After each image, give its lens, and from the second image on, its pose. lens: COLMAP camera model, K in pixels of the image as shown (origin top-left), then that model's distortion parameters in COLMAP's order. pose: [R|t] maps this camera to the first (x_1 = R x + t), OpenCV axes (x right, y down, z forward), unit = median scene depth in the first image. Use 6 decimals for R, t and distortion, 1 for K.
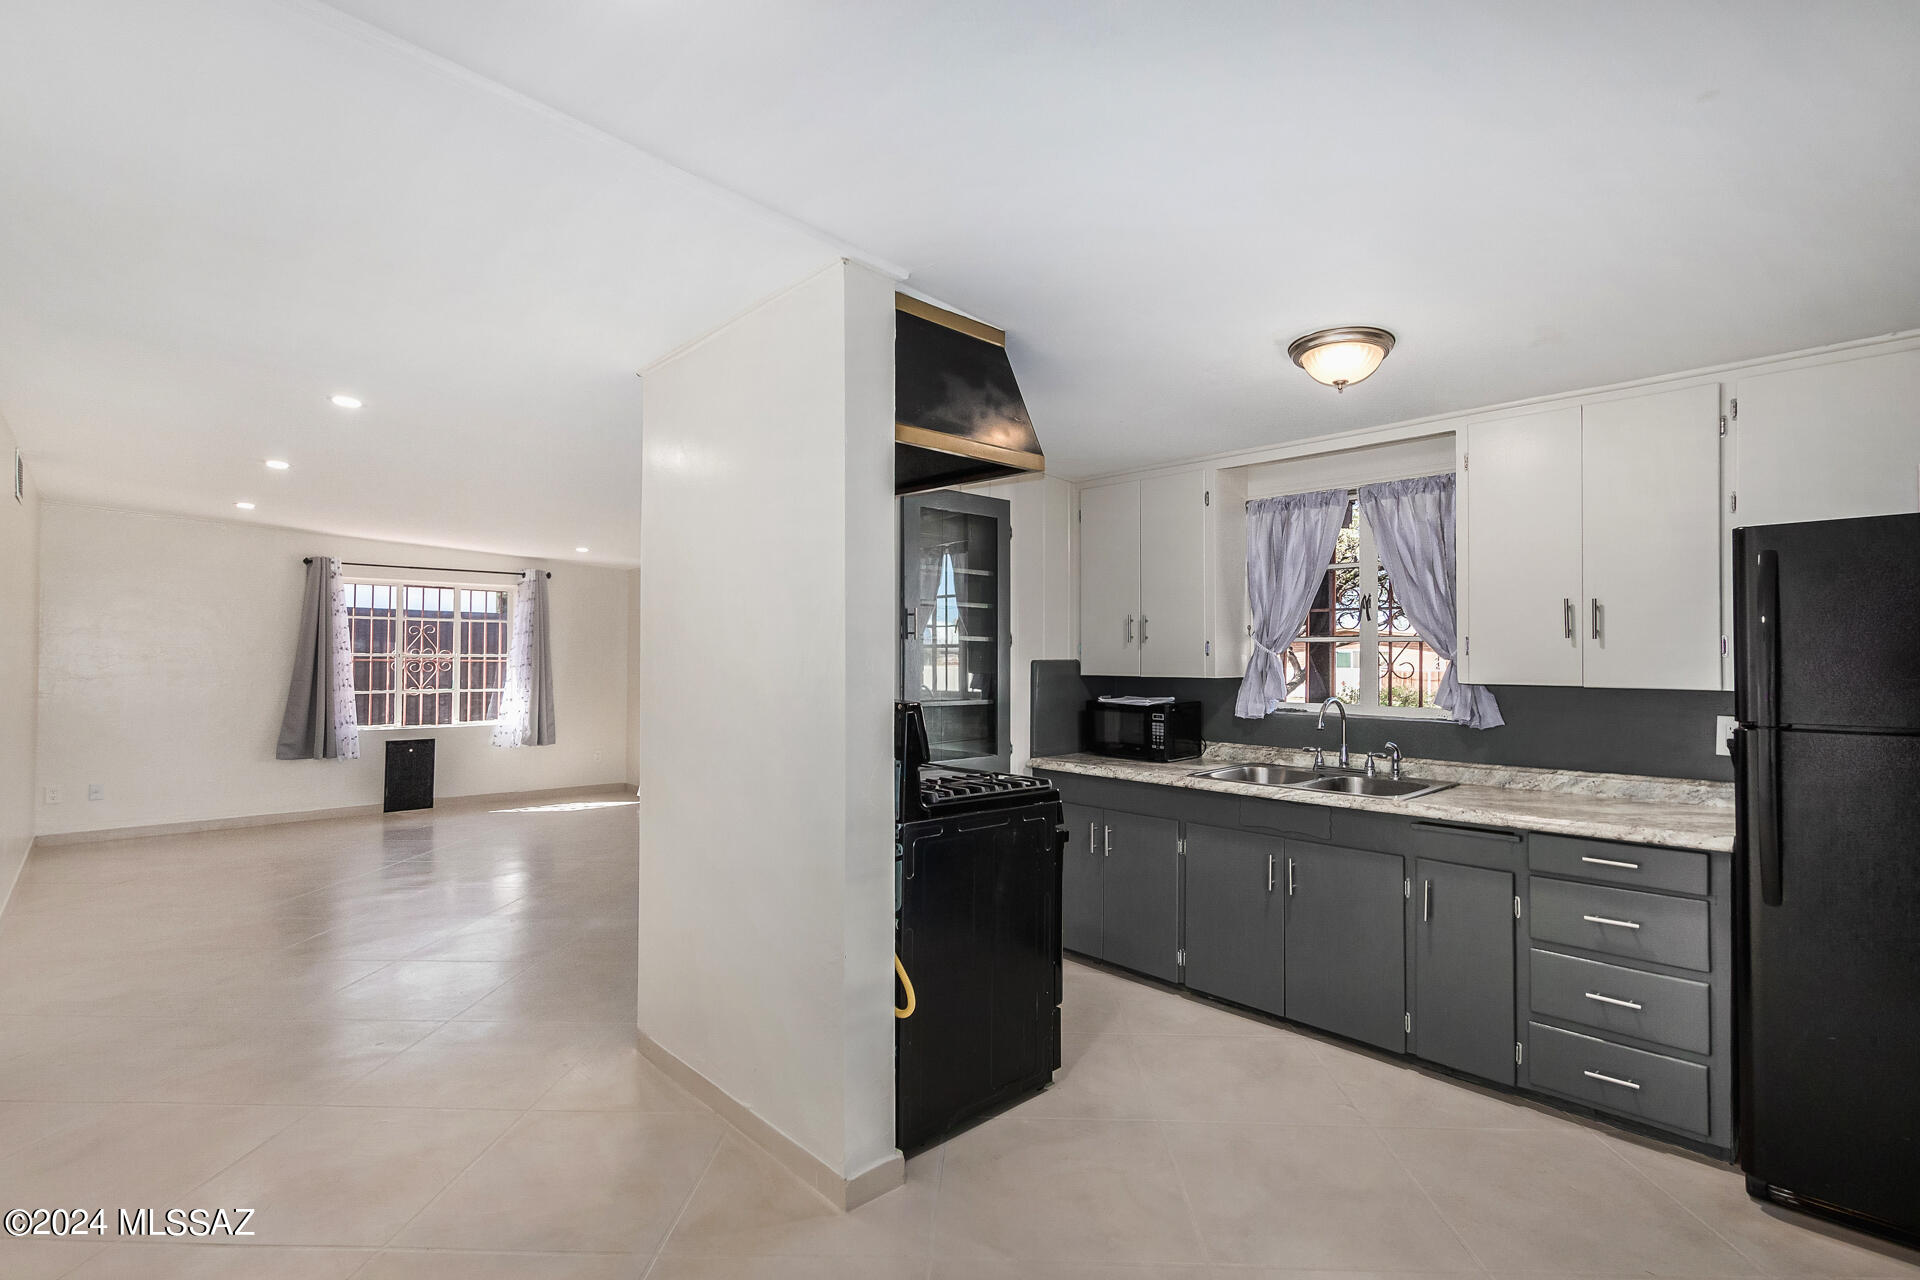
lens RADIAL K [[886.8, 0, 971.8], [0, 886.8, 651.4], [0, 0, 1]] dist [0.000828, 0.000033]
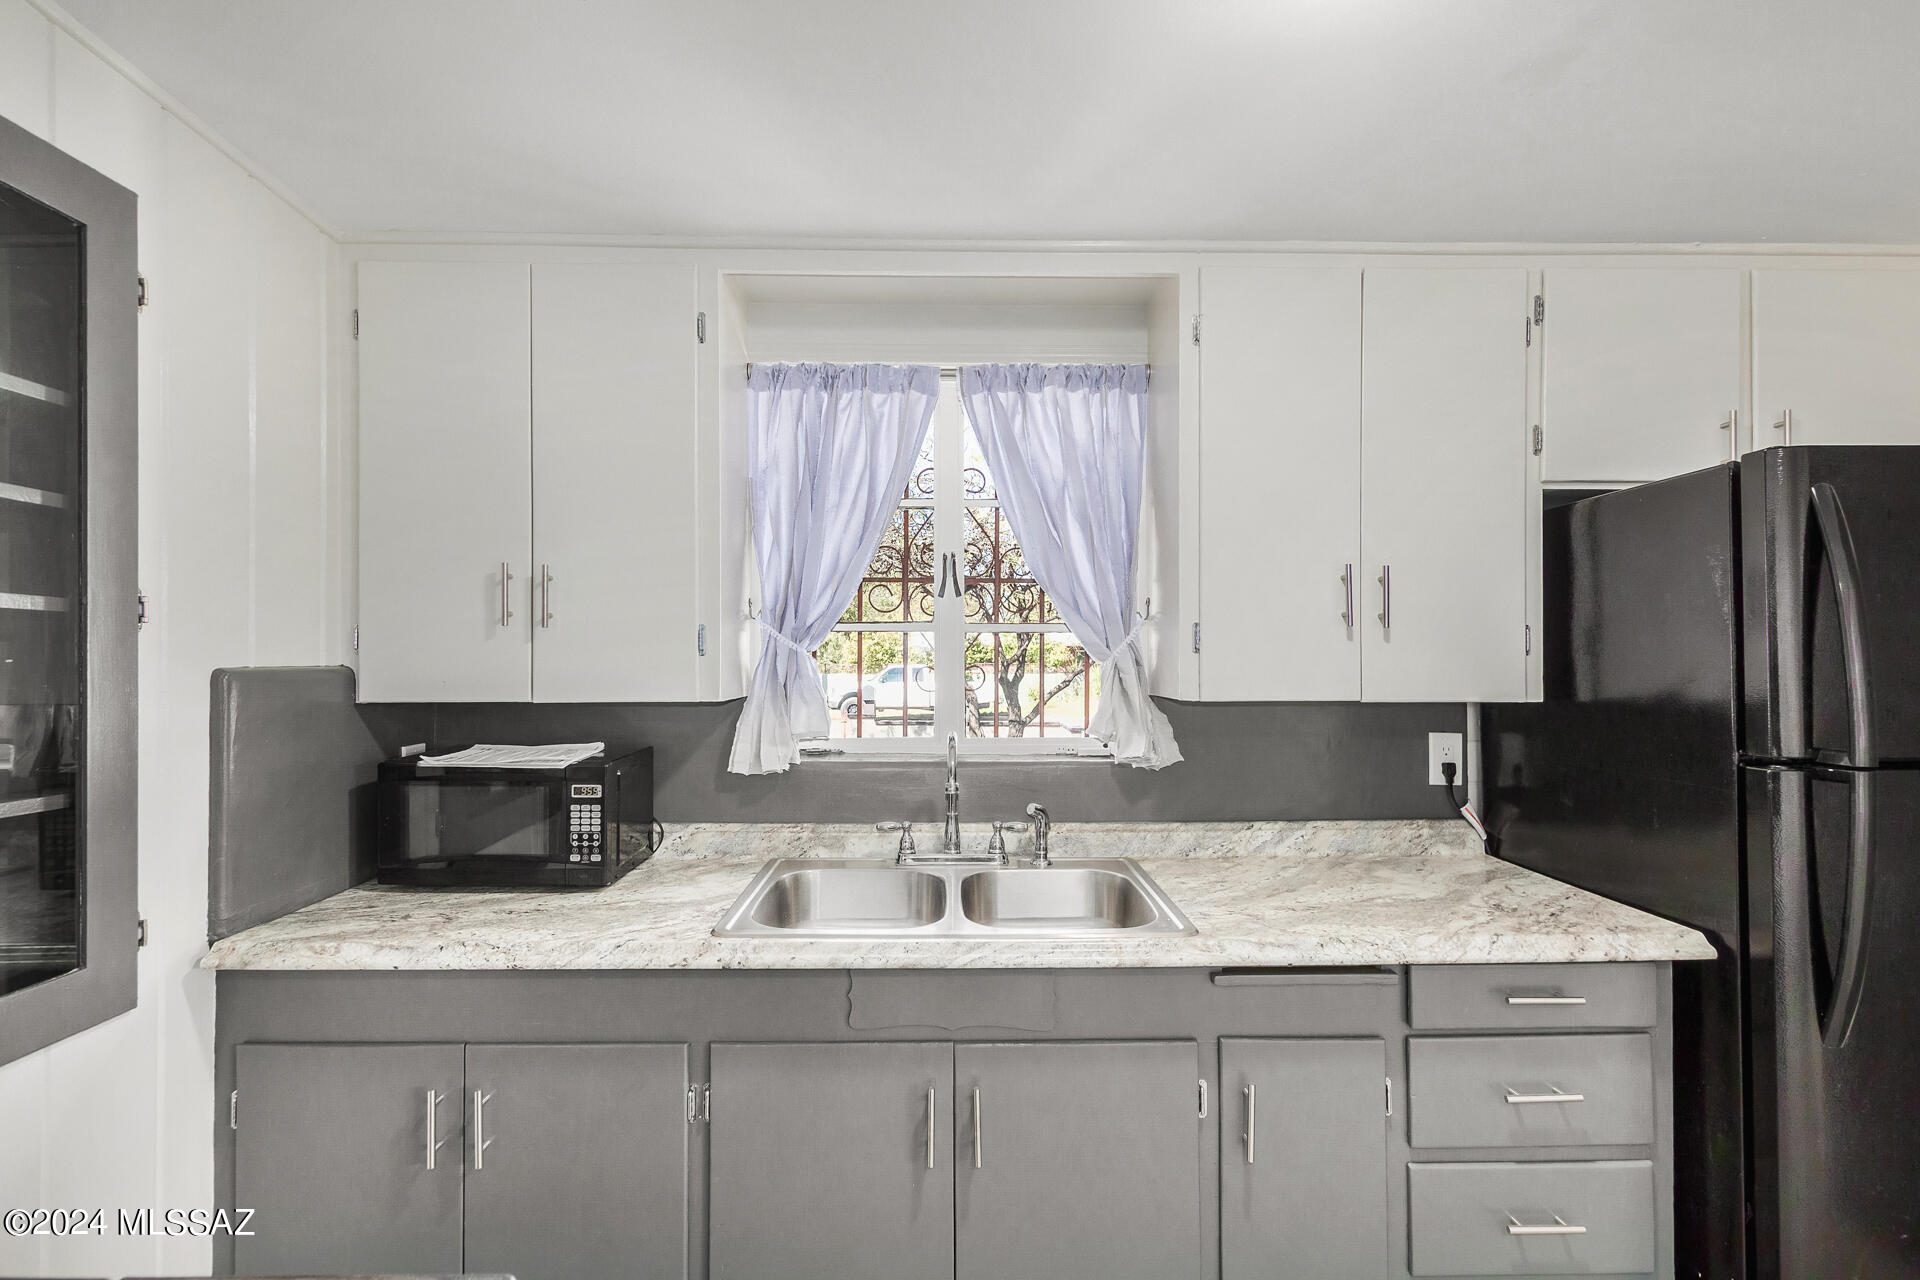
lens RADIAL K [[885.6, 0, 949.0], [0, 885.6, 654.4], [0, 0, 1]] dist [0.002055, 0.000674]
pose [[0.678422, 0.000540, 0.734672, 0.004720], [-0.001200, 0.999999, 0.000373, 0.004279], [-0.734671, -0.001135, 0.678422, 0.591736]]
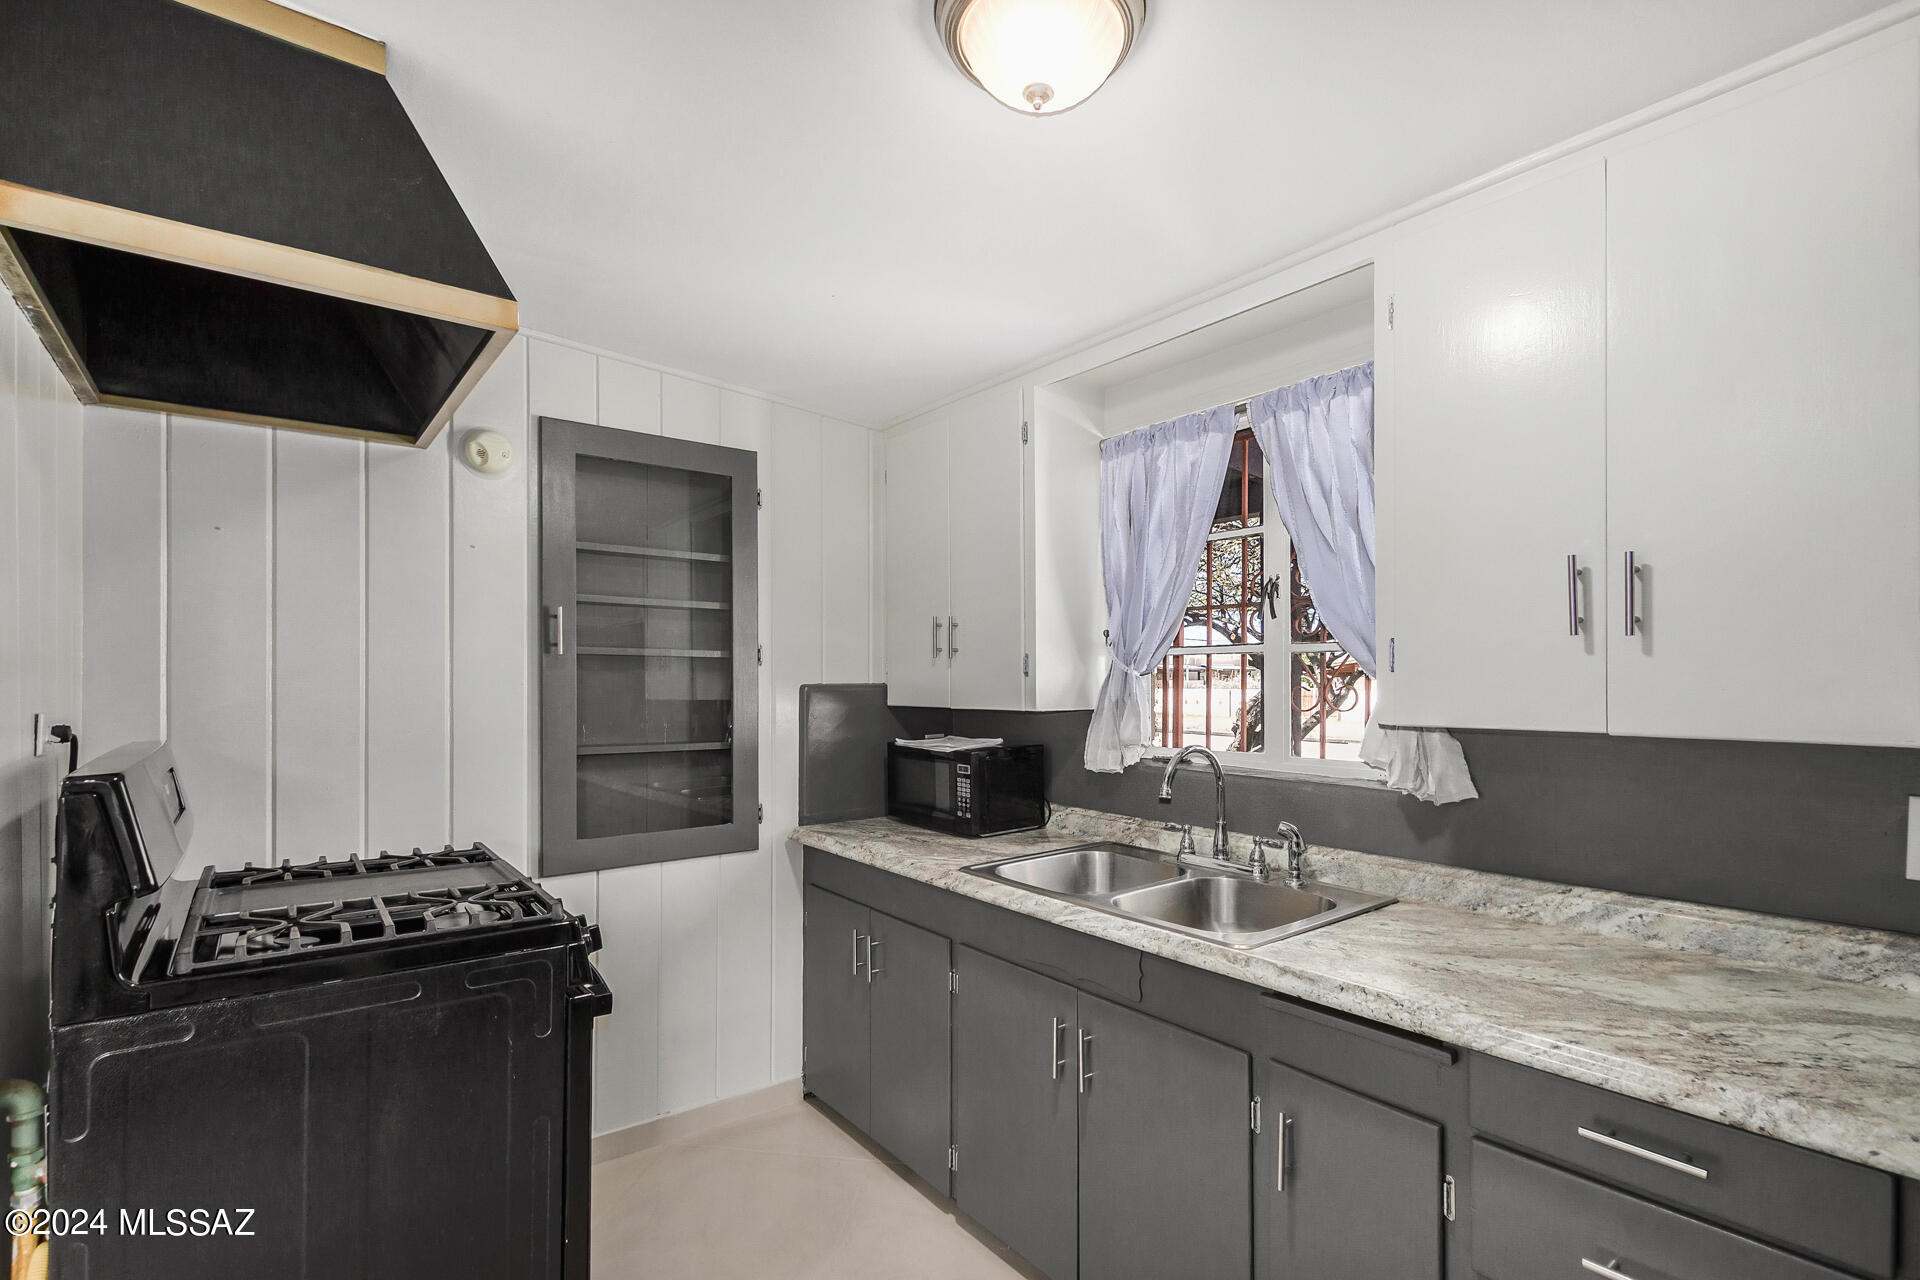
lens RADIAL K [[889.8, 0, 954.0], [0, 889.8, 685.7], [0, 0, 1]] dist [0.000094, -0.000739]
pose [[0.994620, -0.002505, -0.103560, 0.287539], [0.003591, 0.999941, 0.010299, 0.004903], [0.103528, -0.010616, 0.994570, 0.357924]]
